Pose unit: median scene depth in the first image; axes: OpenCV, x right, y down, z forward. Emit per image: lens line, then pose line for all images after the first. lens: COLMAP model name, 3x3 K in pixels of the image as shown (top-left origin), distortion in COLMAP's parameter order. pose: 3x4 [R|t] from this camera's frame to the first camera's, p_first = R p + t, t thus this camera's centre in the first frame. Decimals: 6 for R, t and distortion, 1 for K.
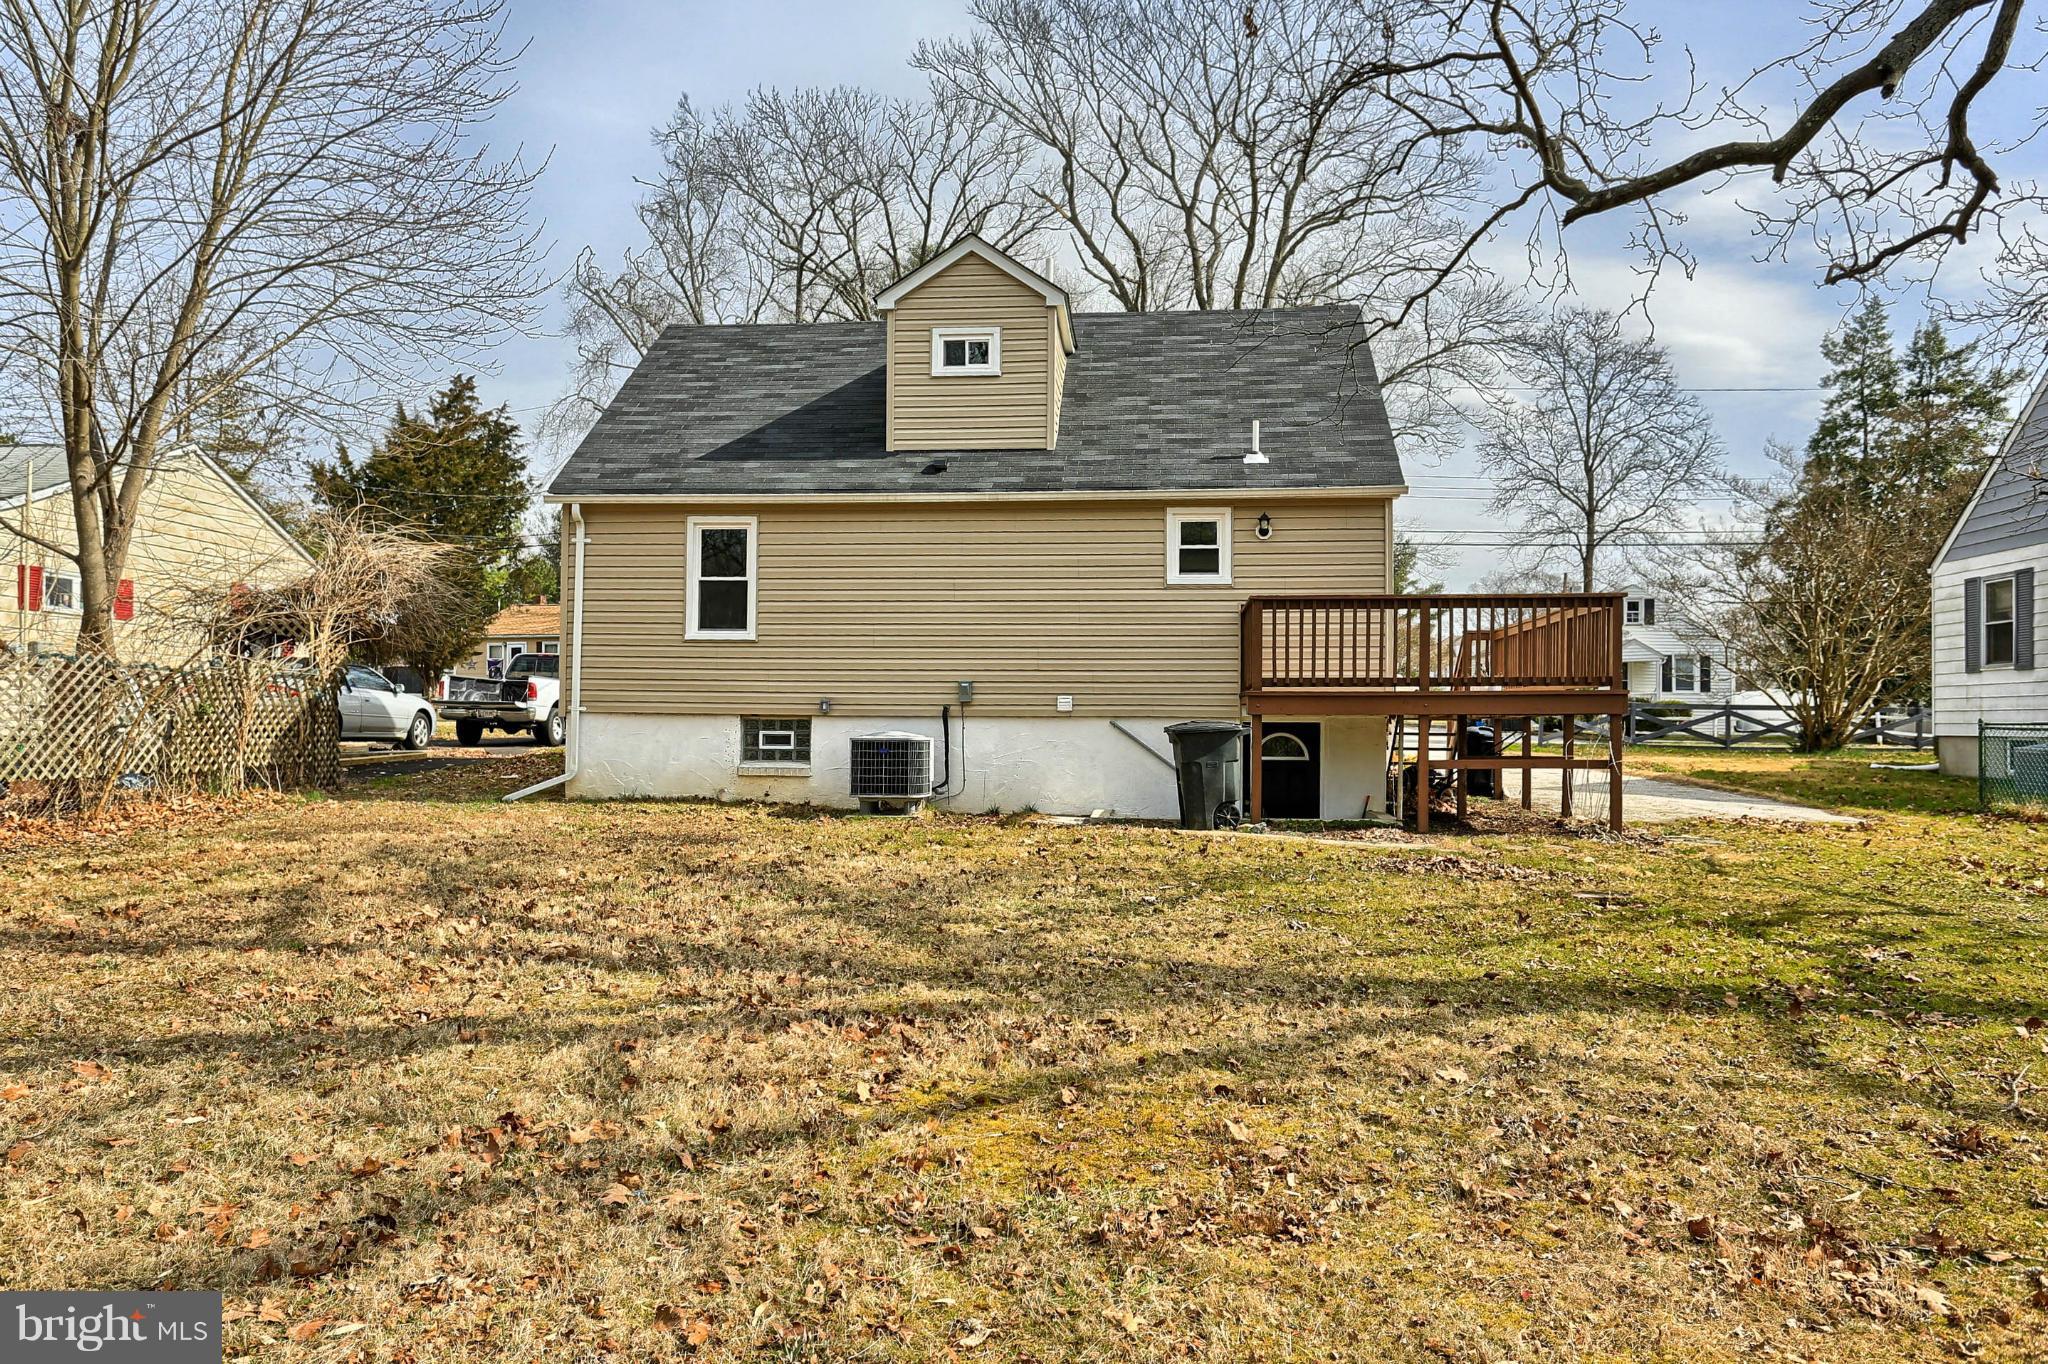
lens RADIAL K [[1075.1, 0, 1028.3], [0, 1075.1, 699.9], [0, 0, 1]] dist [-0.044716, 0.026265]
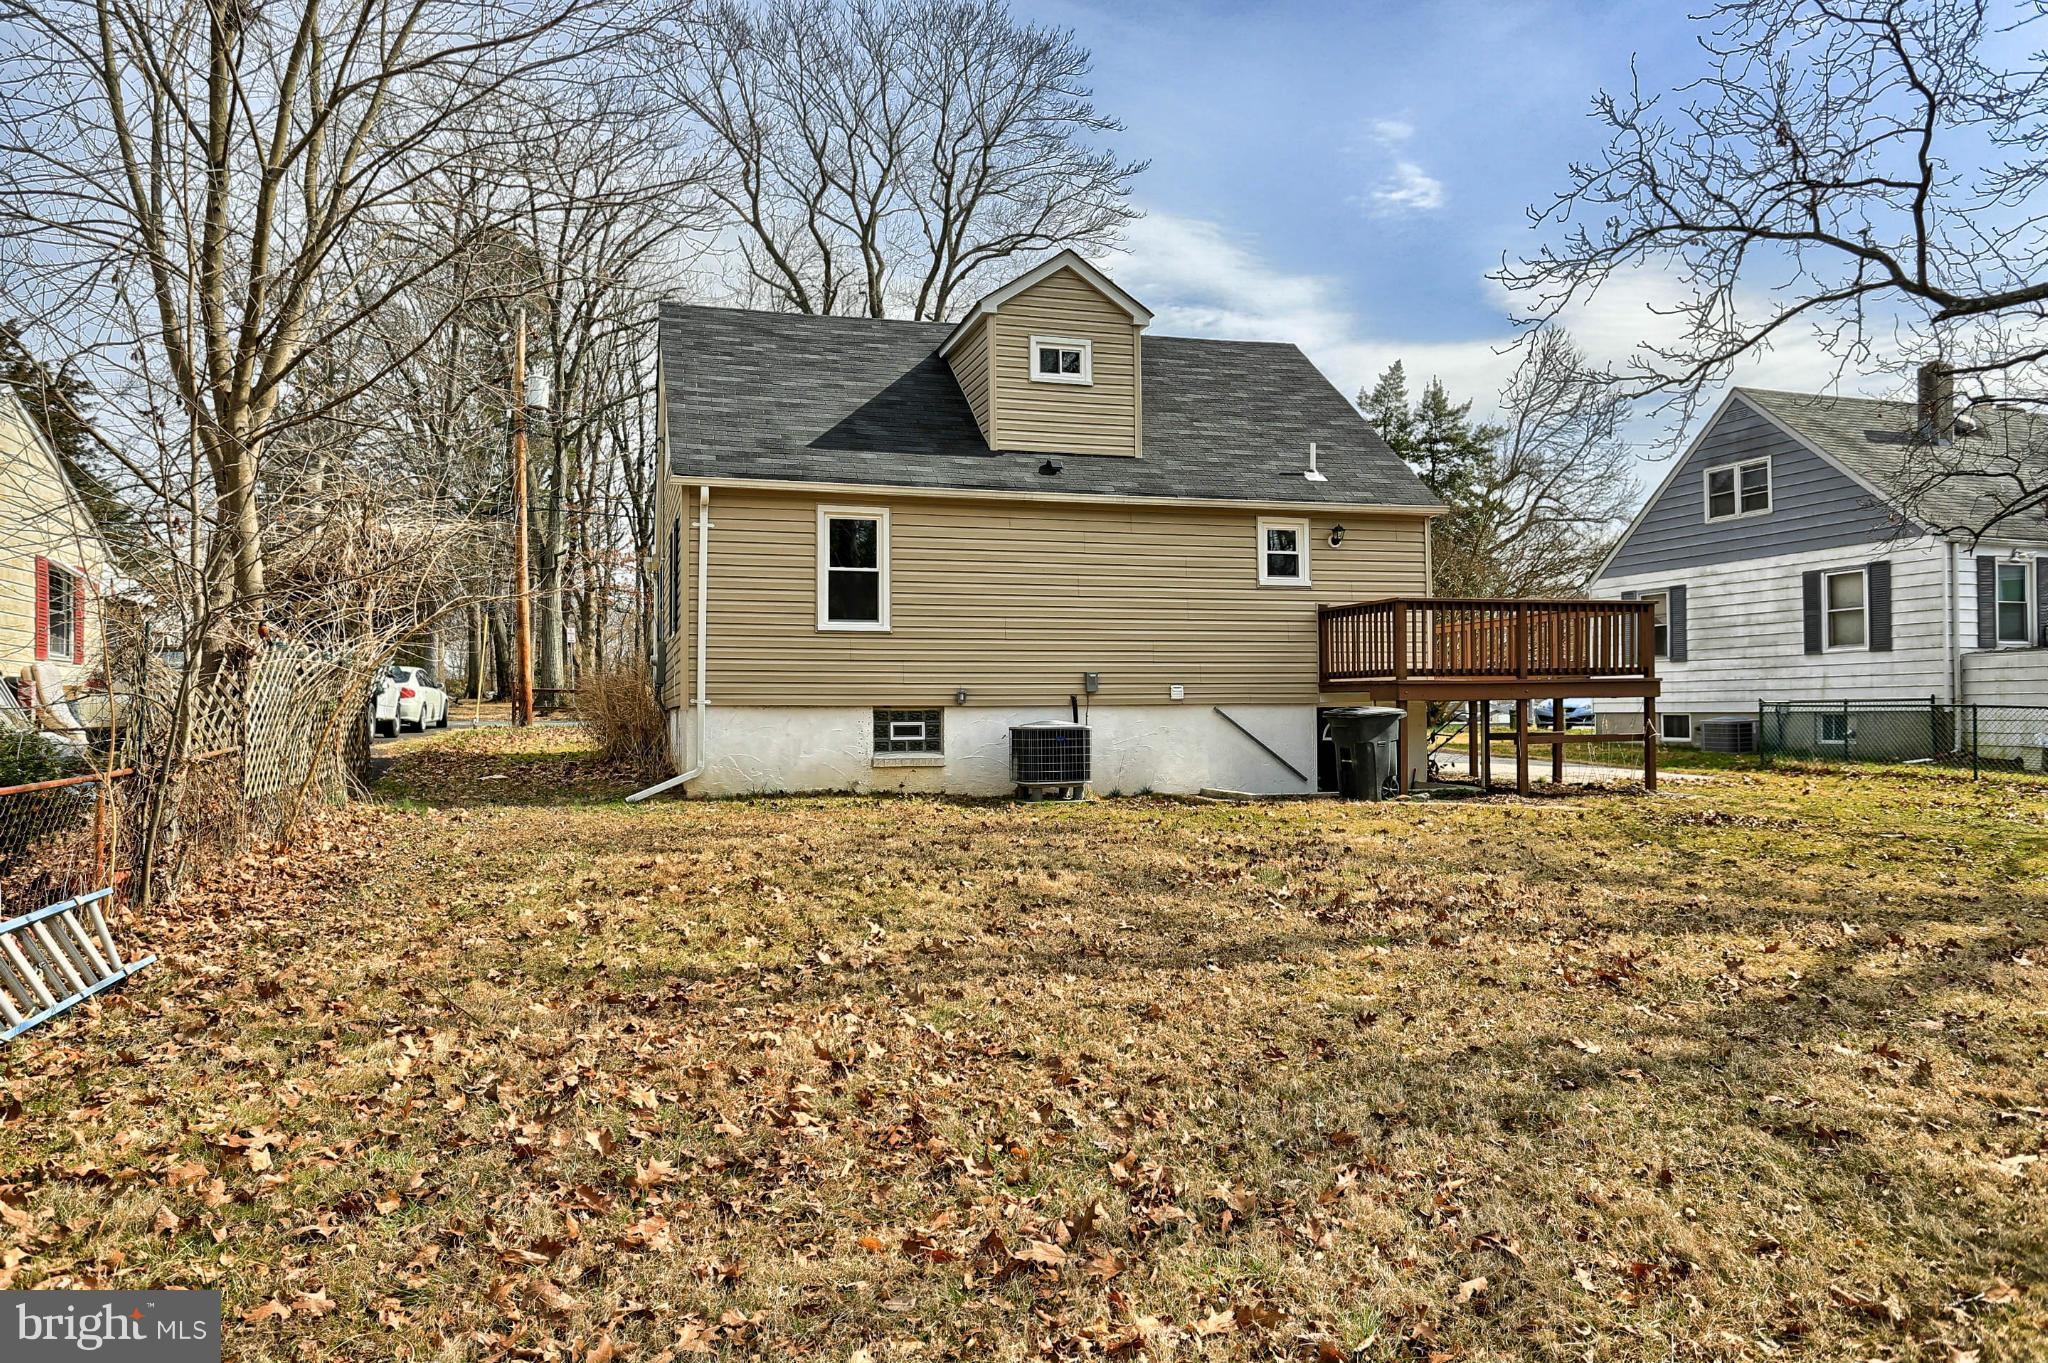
lens RADIAL K [[1019.3, 0, 1020.3], [0, 1019.3, 692.4], [0, 0, 1]] dist [-0.053075, 0.043342]
pose [[0.959790, -0.008083, 0.280604, -0.403598], [0.007541, 0.999967, 0.003011, -0.000961], [-0.280619, -0.000774, 0.959819, 0.053146]]
